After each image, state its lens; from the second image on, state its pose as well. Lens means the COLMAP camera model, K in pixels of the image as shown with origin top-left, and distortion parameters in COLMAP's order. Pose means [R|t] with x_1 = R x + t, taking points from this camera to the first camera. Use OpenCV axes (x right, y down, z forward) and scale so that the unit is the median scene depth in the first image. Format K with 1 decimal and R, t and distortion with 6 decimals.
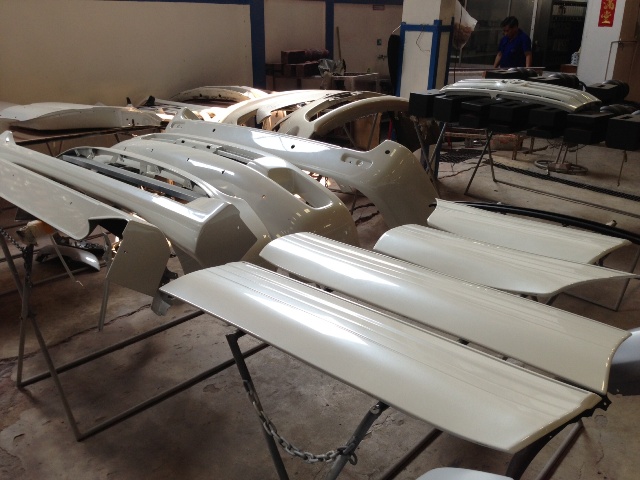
lens RADIAL K [[600.7, 0, 320.4], [0, 600.7, 241.8], [0, 0, 1]] dist [0.051400, 0.000000]
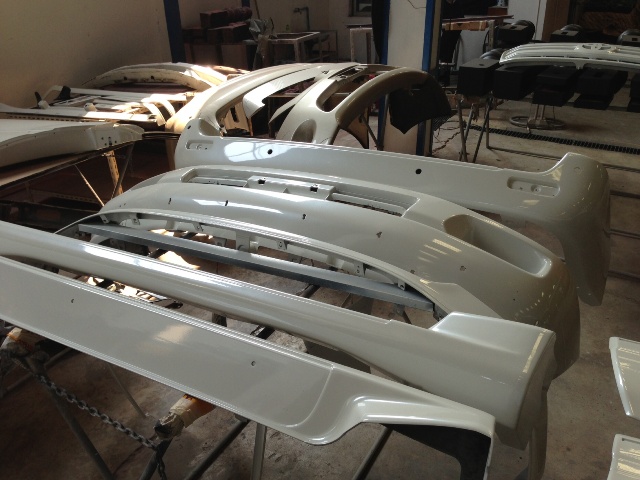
lens RADIAL K [[600.7, 0, 318.8], [0, 600.7, 239.8], [0, 0, 1]] dist [0.051400, 0.000000]
pose [[0.966516, -0.146053, 0.210986, -0.159091], [0.128560, 0.987194, 0.094451, -0.078465], [-0.222079, -0.064164, 0.972915, 0.155572]]
